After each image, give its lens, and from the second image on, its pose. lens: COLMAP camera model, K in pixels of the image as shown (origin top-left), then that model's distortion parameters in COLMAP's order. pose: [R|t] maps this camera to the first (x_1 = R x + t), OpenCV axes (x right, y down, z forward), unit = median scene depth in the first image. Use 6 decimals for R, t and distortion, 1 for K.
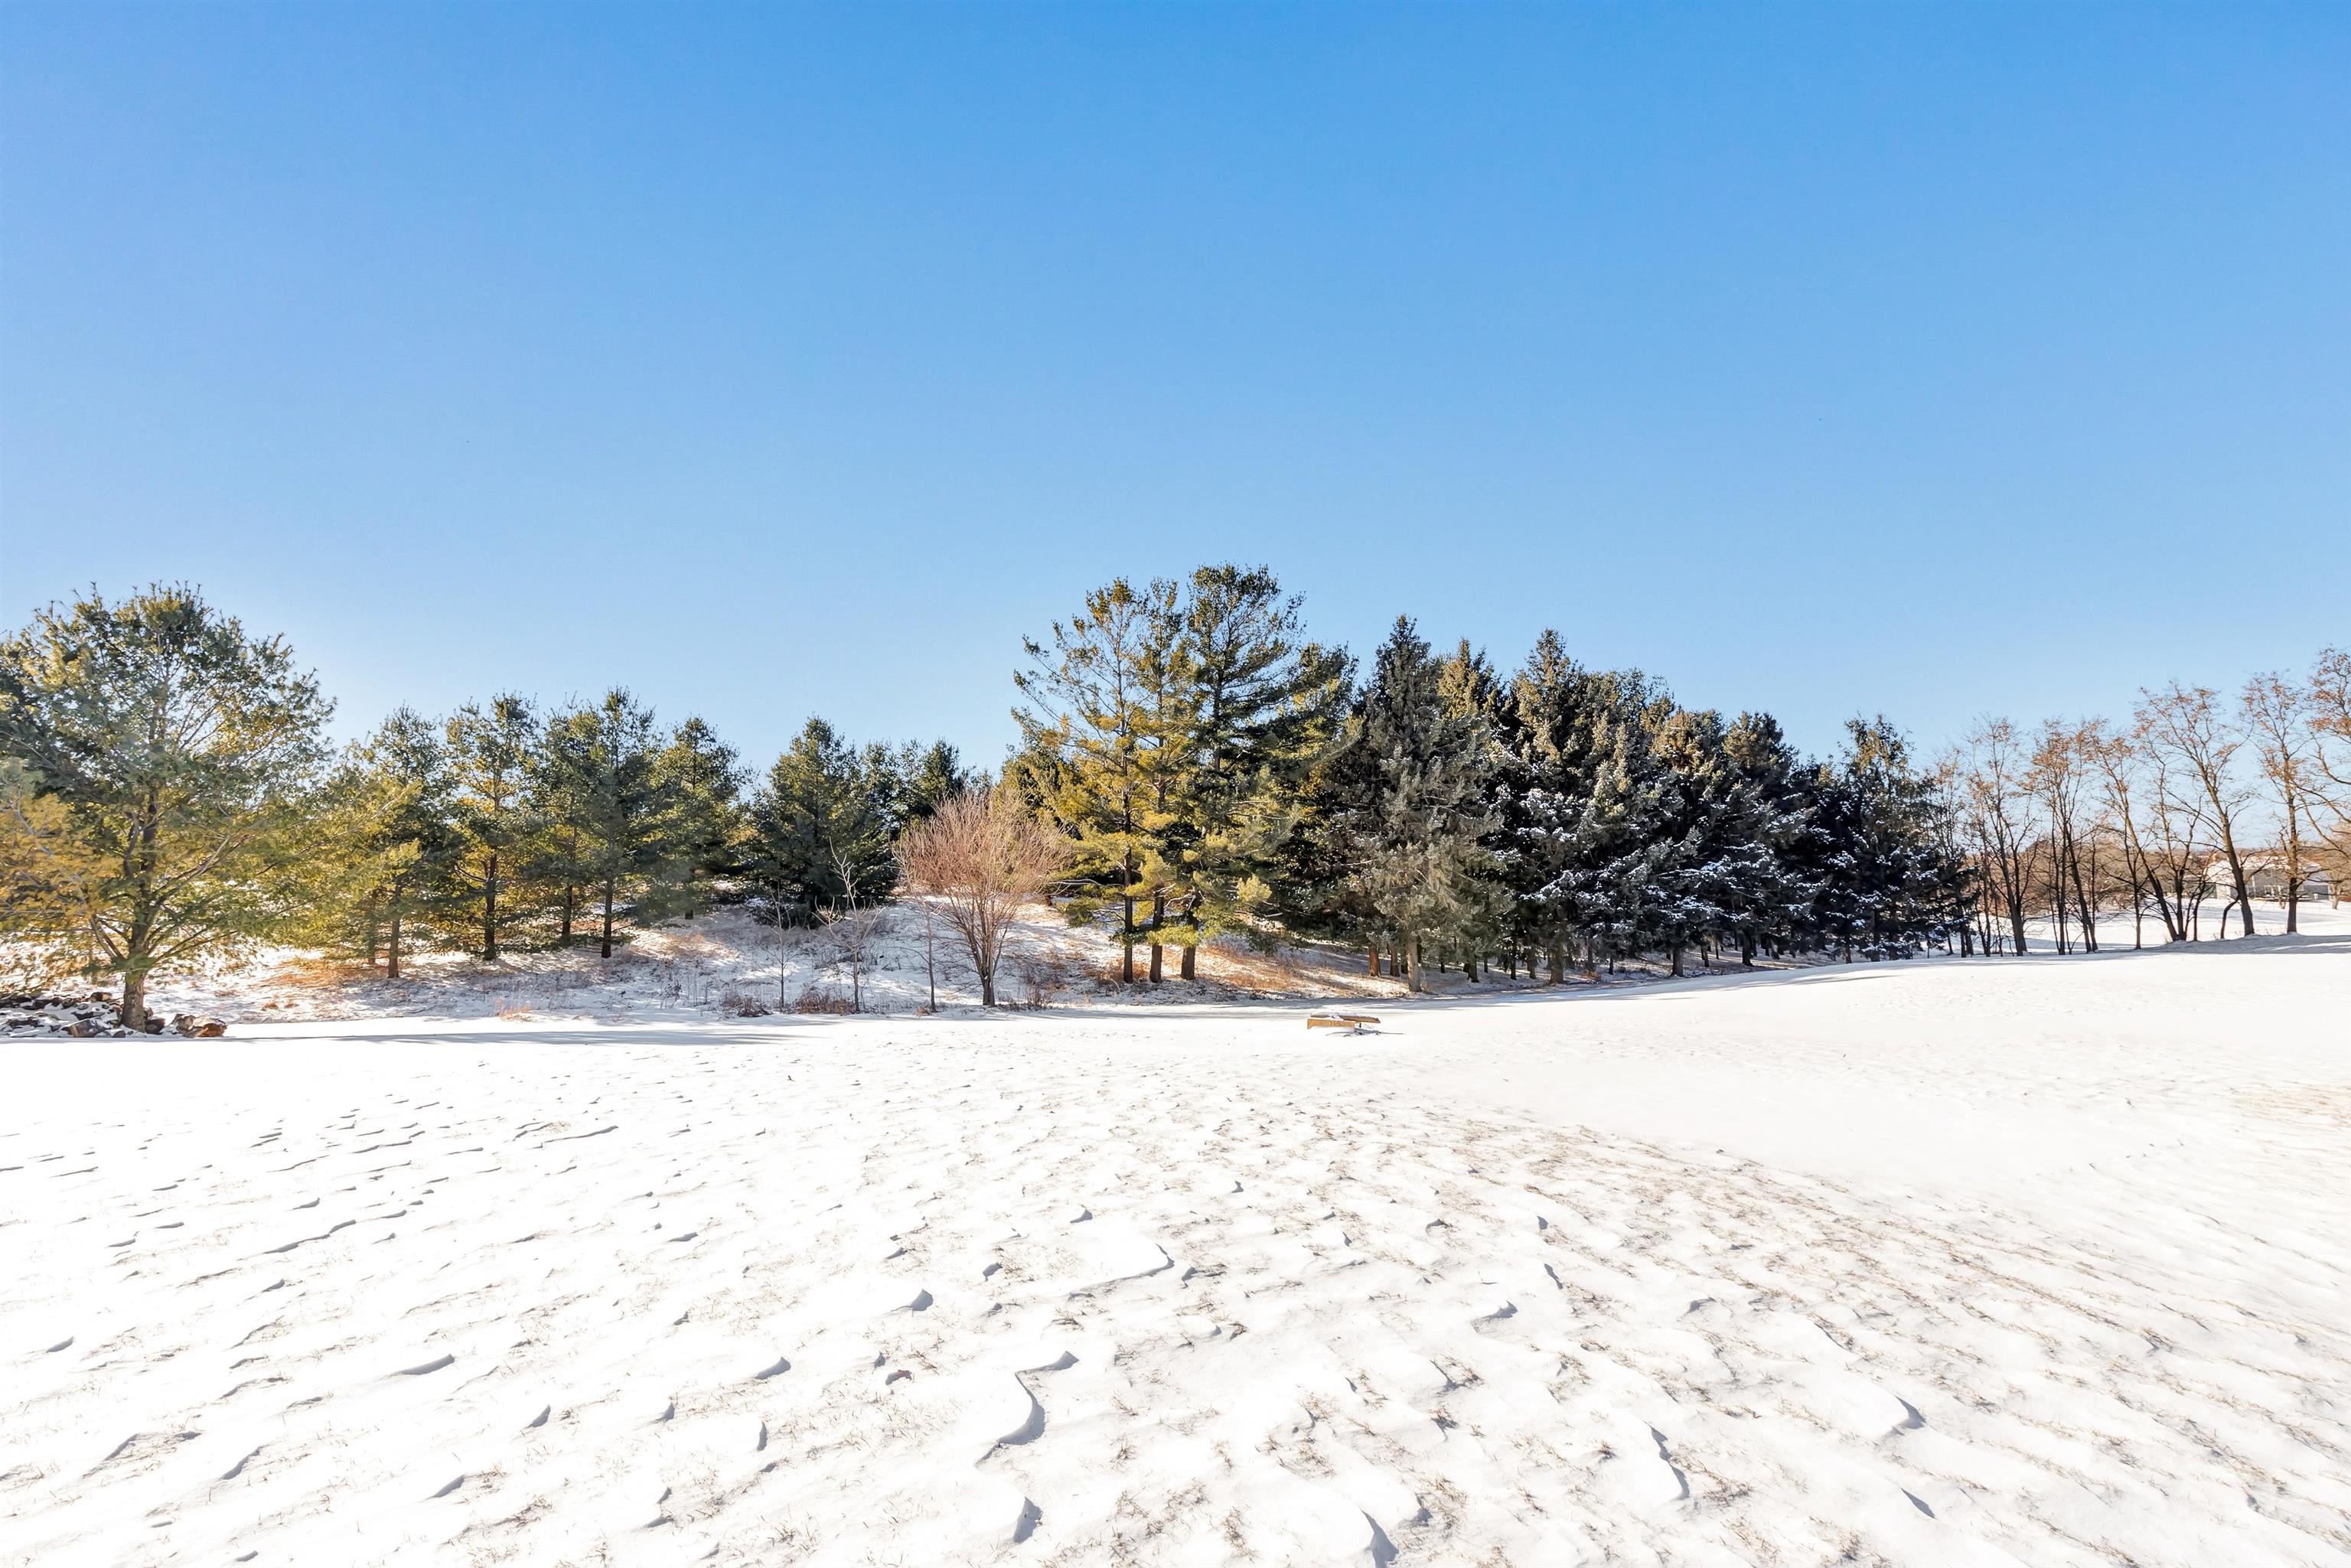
lens RADIAL K [[952.4, 0, 1158.1], [0, 952.4, 779.2], [0, 0, 1]] dist [-0.003804, 0.002051]
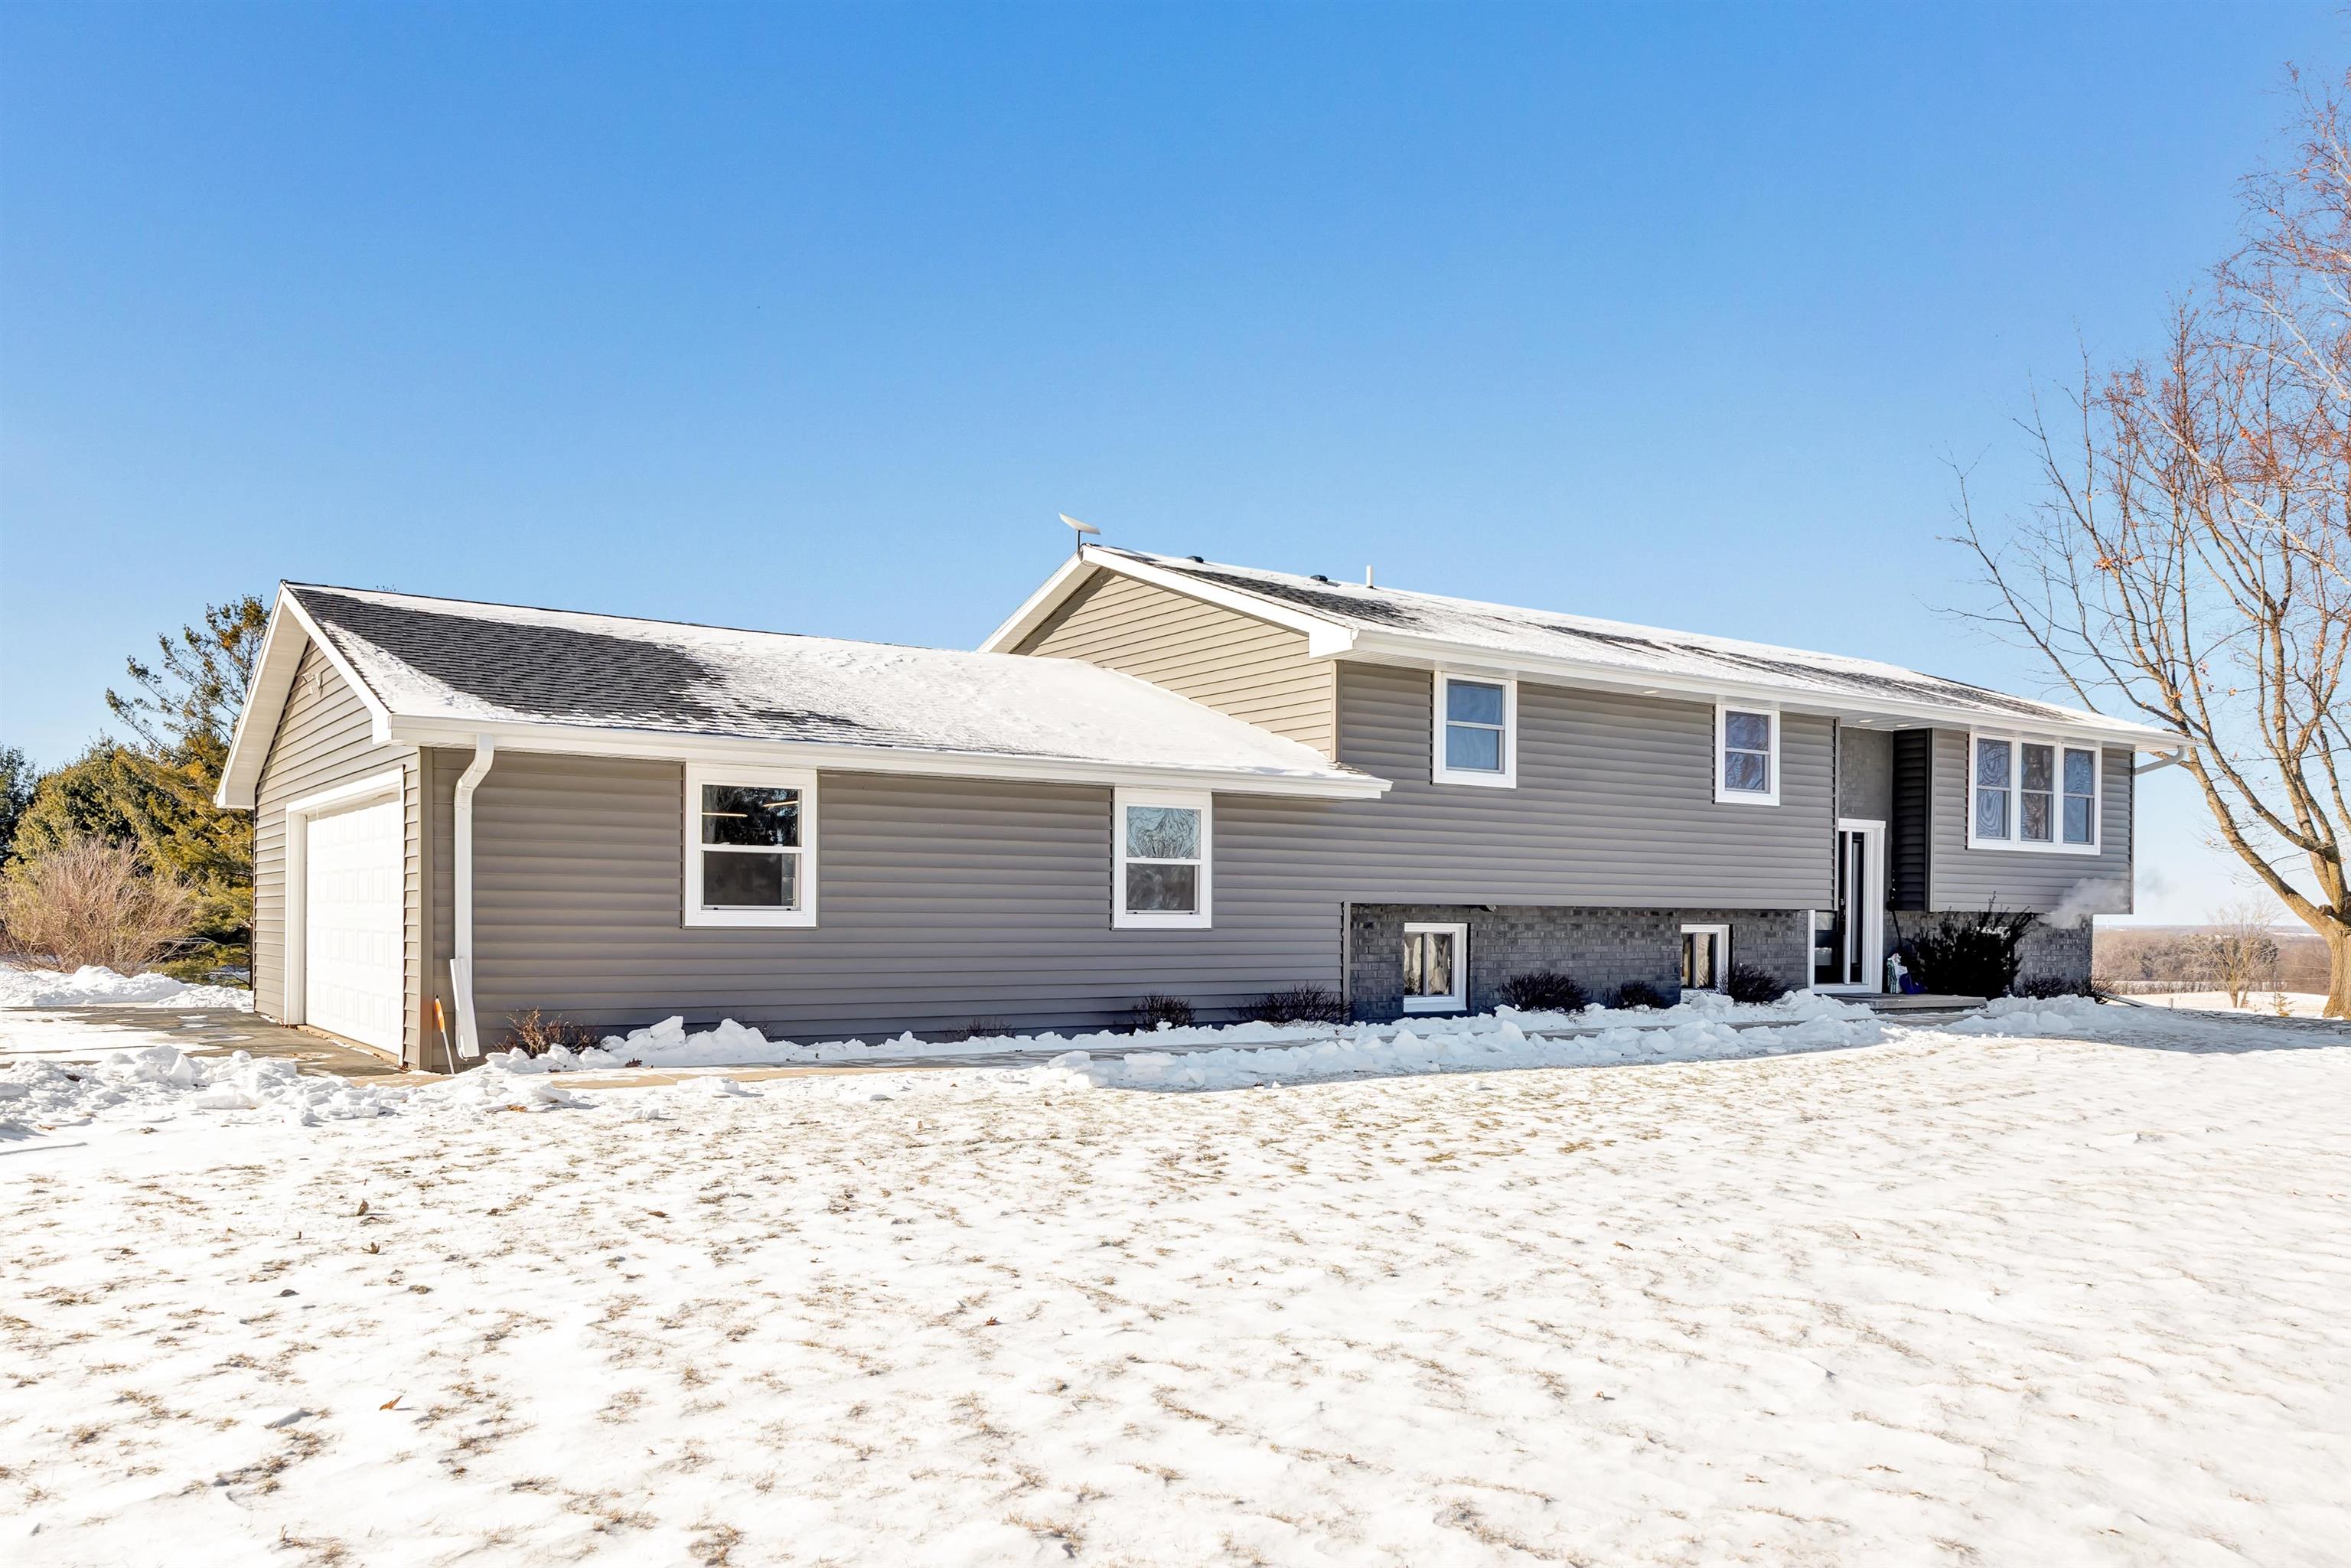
lens RADIAL K [[1727.2, 0, 1157.5], [0, 1727.2, 938.3], [0, 0, 1]] dist [0.002953, 0.001925]
pose [[0.862988, 0.018223, 0.504897, -0.116396], [-0.070389, 0.993940, 0.084437, -0.089057], [-0.500298, -0.108407, 0.859040, -0.792504]]
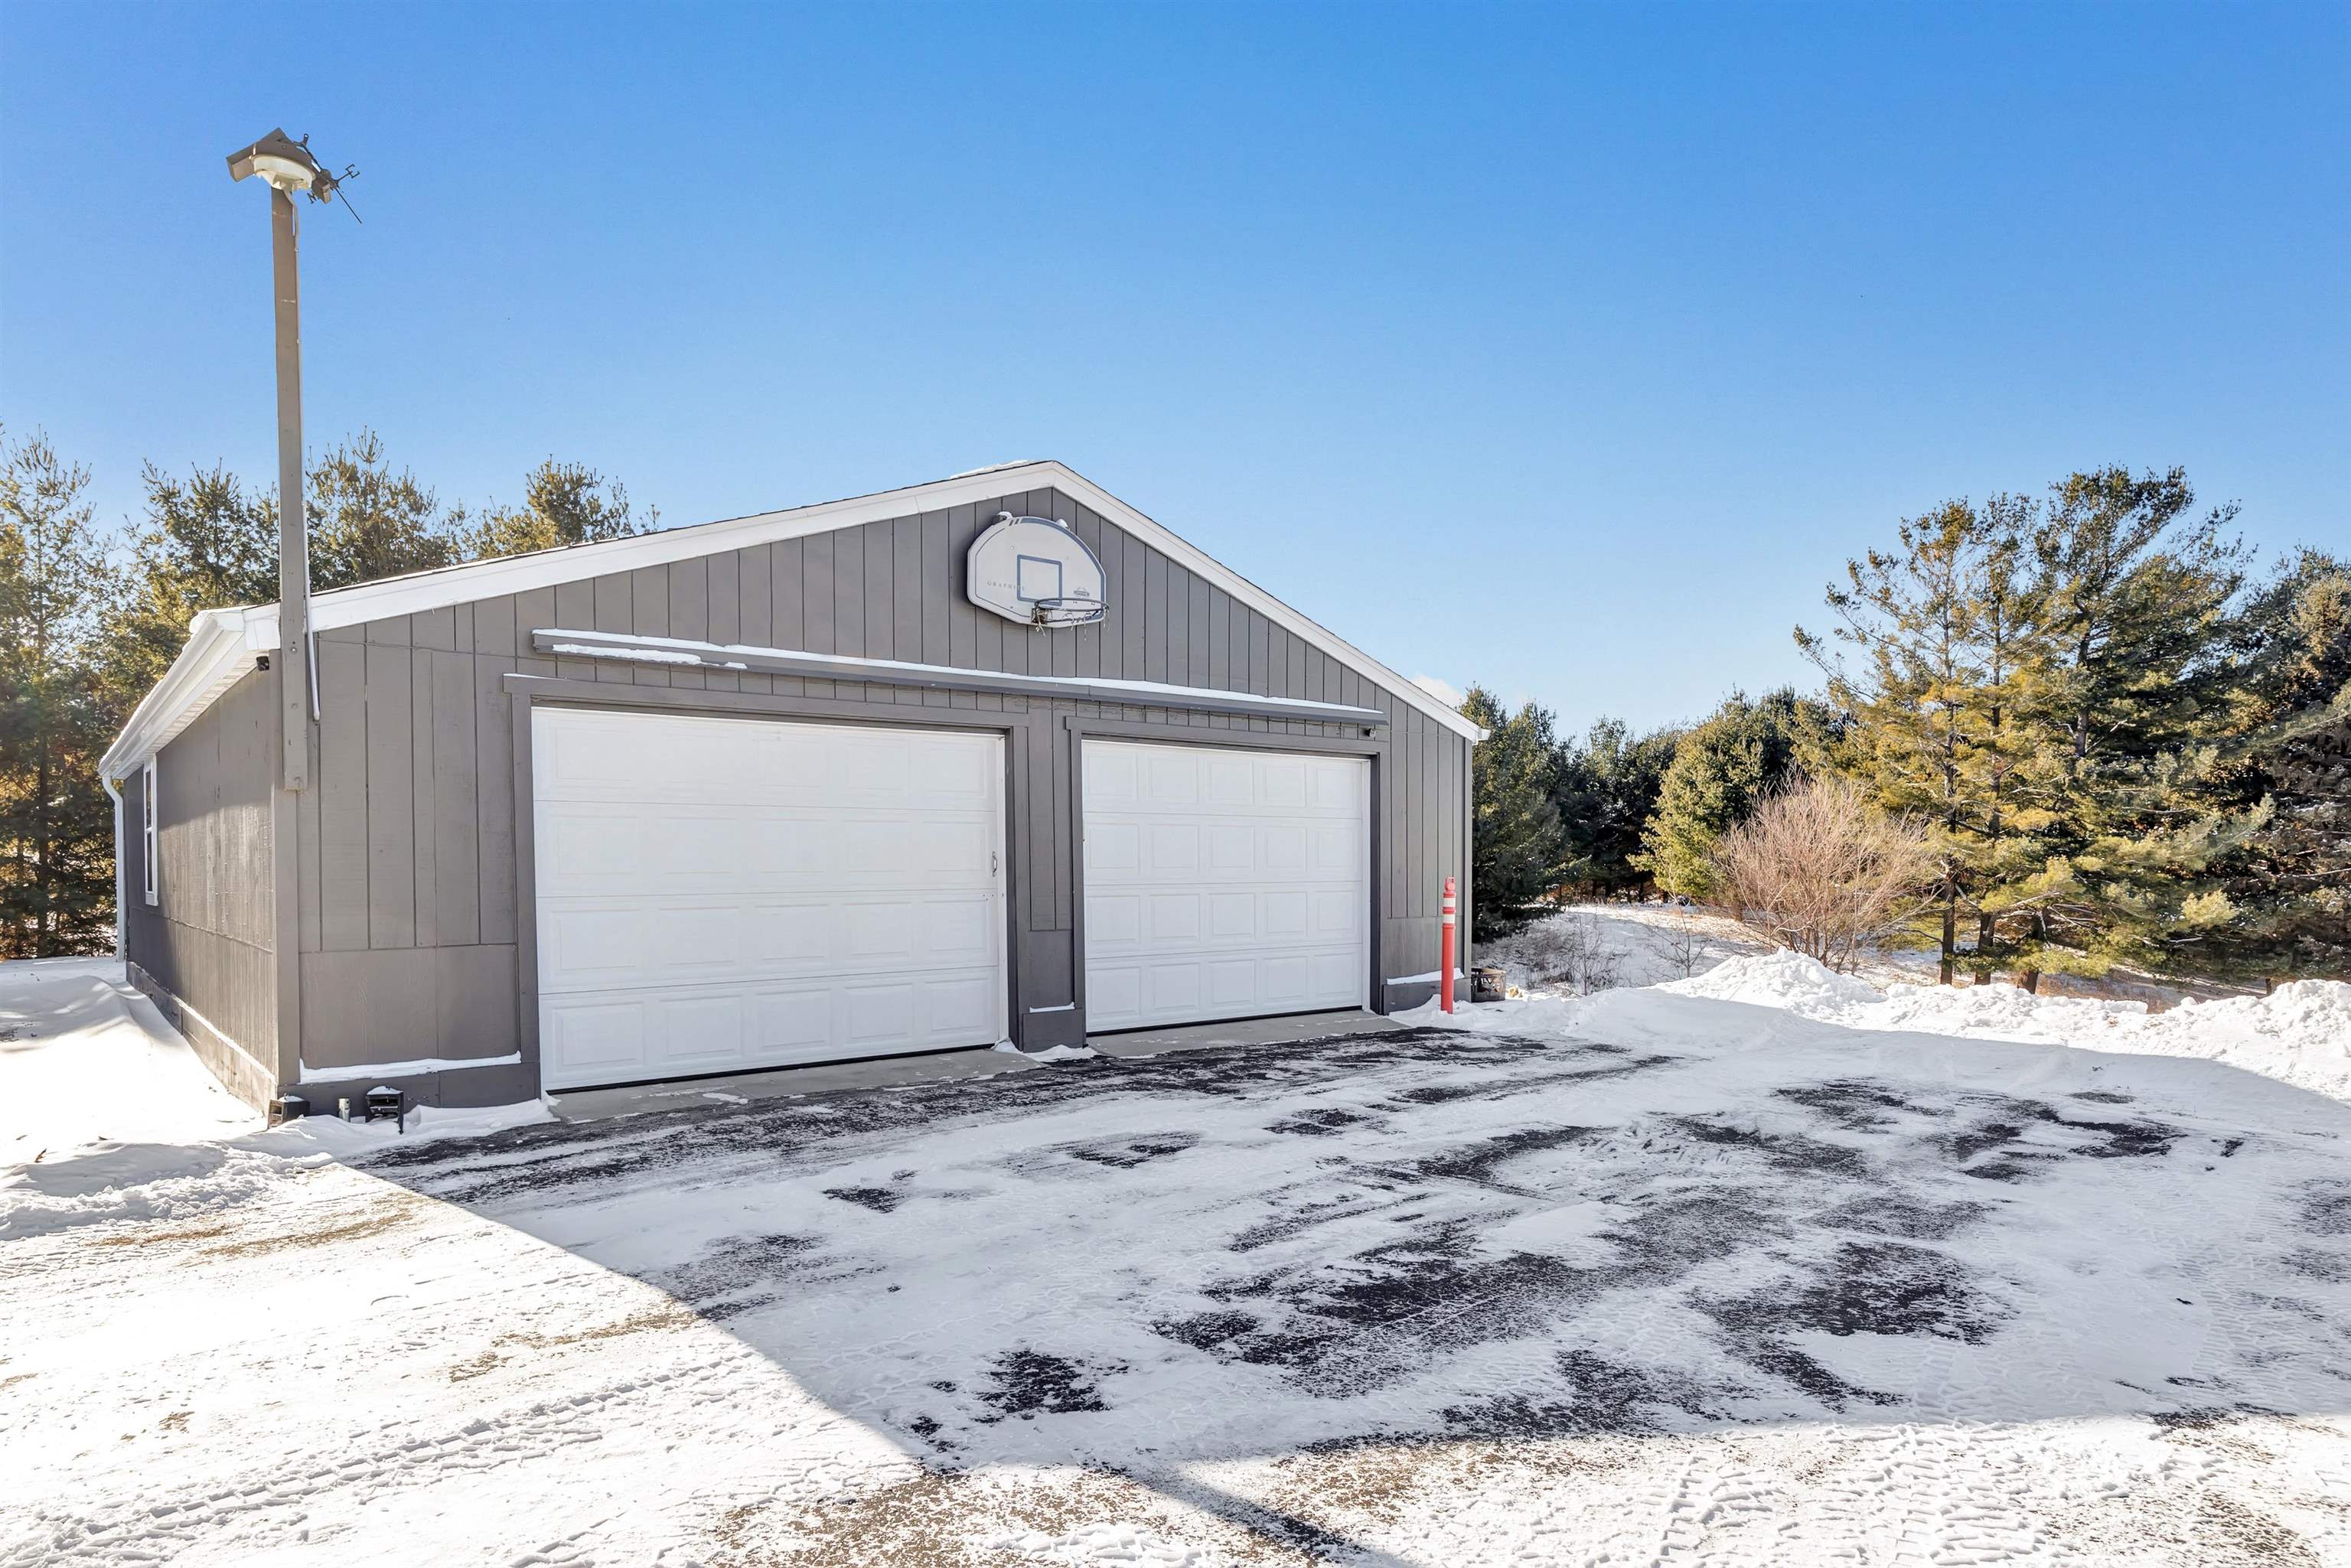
lens RADIAL K [[1359.6, 0, 1149.6], [0, 1359.6, 897.6], [0, 0, 1]] dist [-0.000264, -0.000769]
pose [[0.955131, 0.015135, -0.295797, -0.322759], [0.021296, 0.992599, 0.119553, -0.036759], [0.295418, -0.120488, 0.947740, -0.257223]]
